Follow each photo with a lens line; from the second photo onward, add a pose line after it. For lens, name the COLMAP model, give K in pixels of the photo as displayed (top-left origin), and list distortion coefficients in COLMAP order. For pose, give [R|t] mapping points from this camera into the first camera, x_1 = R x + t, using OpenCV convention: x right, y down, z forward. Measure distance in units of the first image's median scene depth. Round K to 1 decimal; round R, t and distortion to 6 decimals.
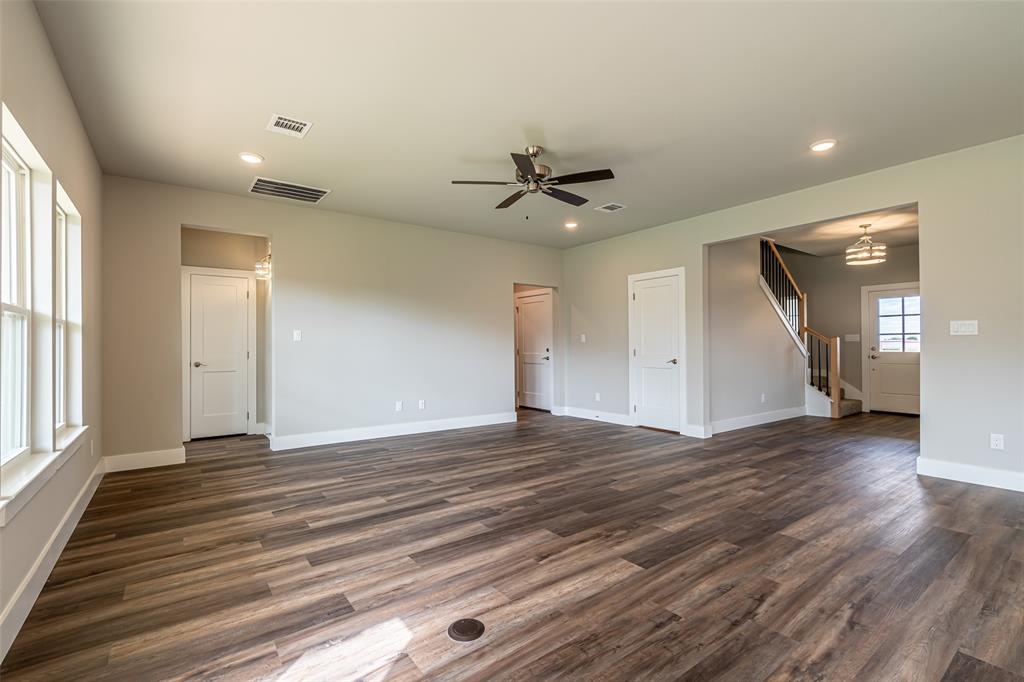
lens RADIAL K [[462.8, 0, 513.3], [0, 462.8, 343.8], [0, 0, 1]] dist [-0.005069, 0.000900]
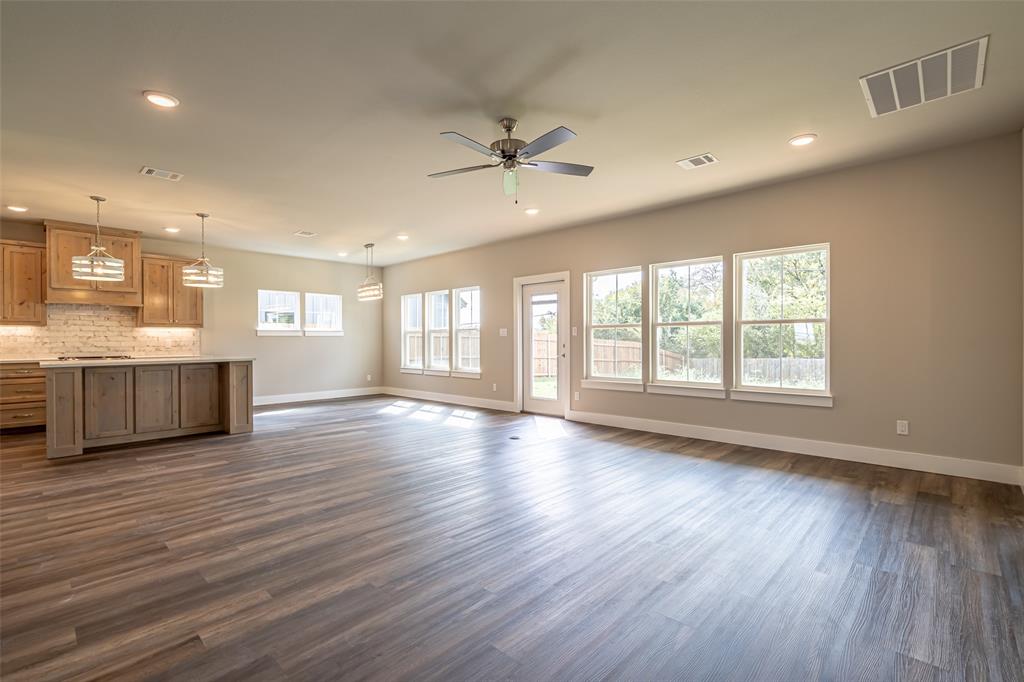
lens RADIAL K [[462.8, 0, 510.8], [0, 462.8, 341.9], [0, 0, 1]] dist [-0.005069, 0.000900]
pose [[-0.986209, 0.009589, -0.165225, 0.192073], [0.010067, 0.999947, -0.002057, 0.011369], [0.165197, -0.003692, -0.986254, 1.858685]]
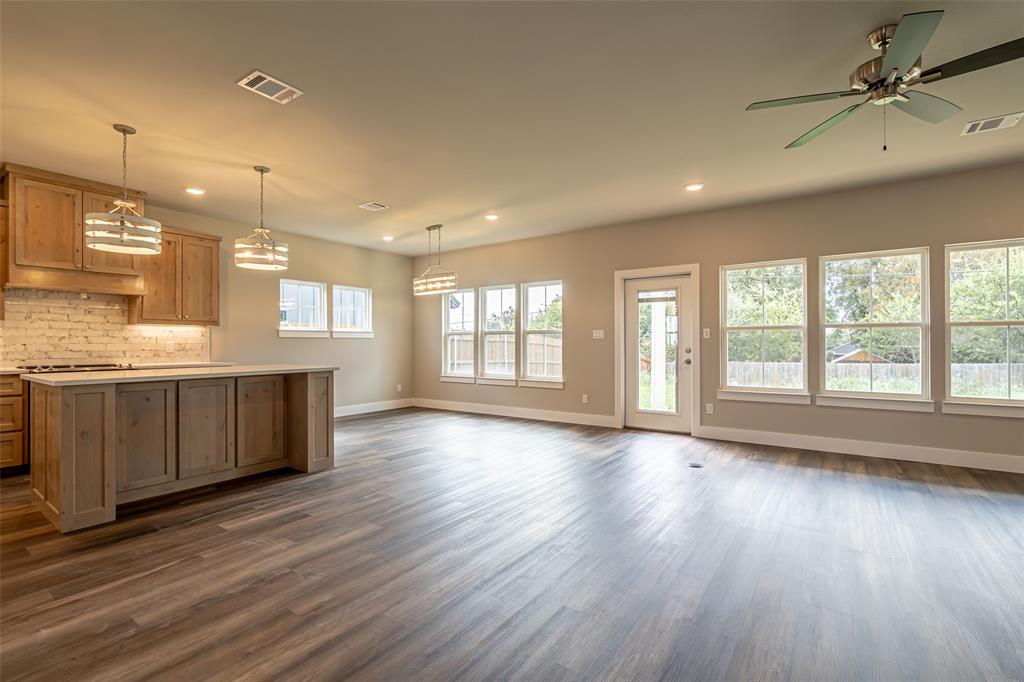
lens RADIAL K [[462.8, 0, 511.8], [0, 462.8, 342.3], [0, 0, 1]] dist [-0.005069, 0.000900]
pose [[-0.951235, 0.005442, -0.308419, 0.715217], [0.007940, 0.999945, -0.006845, 0.004118], [0.308365, -0.008960, -0.951226, 1.415423]]
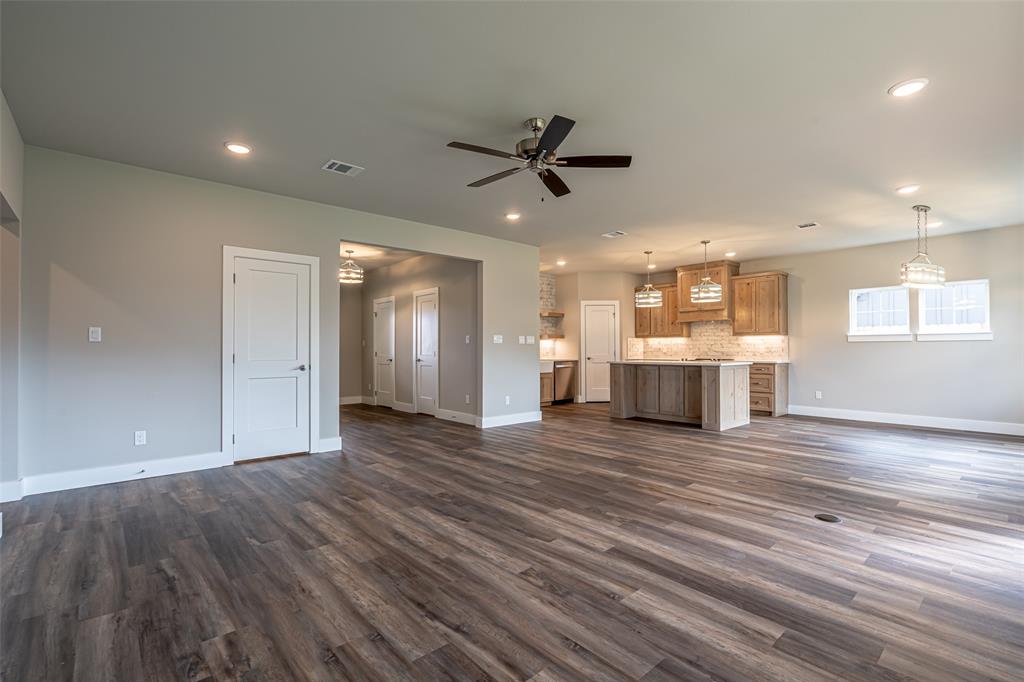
lens RADIAL K [[462.8, 0, 514.5], [0, 462.8, 346.3], [0, 0, 1]] dist [-0.005069, 0.000900]
pose [[-0.090218, 0.010918, 0.995862, -0.798643], [-0.003329, 0.999931, -0.011264, 0.012515], [-0.995917, -0.004332, -0.090175, 1.096928]]
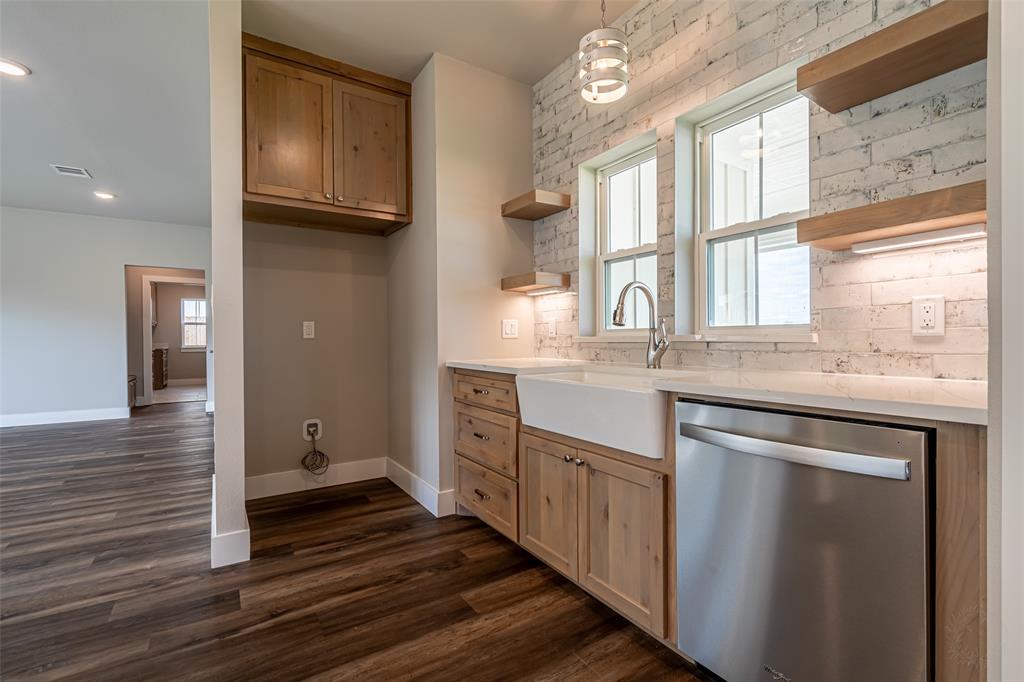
lens RADIAL K [[462.8, 0, 515.7], [0, 462.8, 340.8], [0, 0, 1]] dist [-0.005069, 0.000900]
pose [[0.997981, -0.003229, -0.063433, 1.512383], [0.003845, 0.999947, 0.009581, 0.017850], [0.063398, -0.009805, 0.997940, 0.281298]]
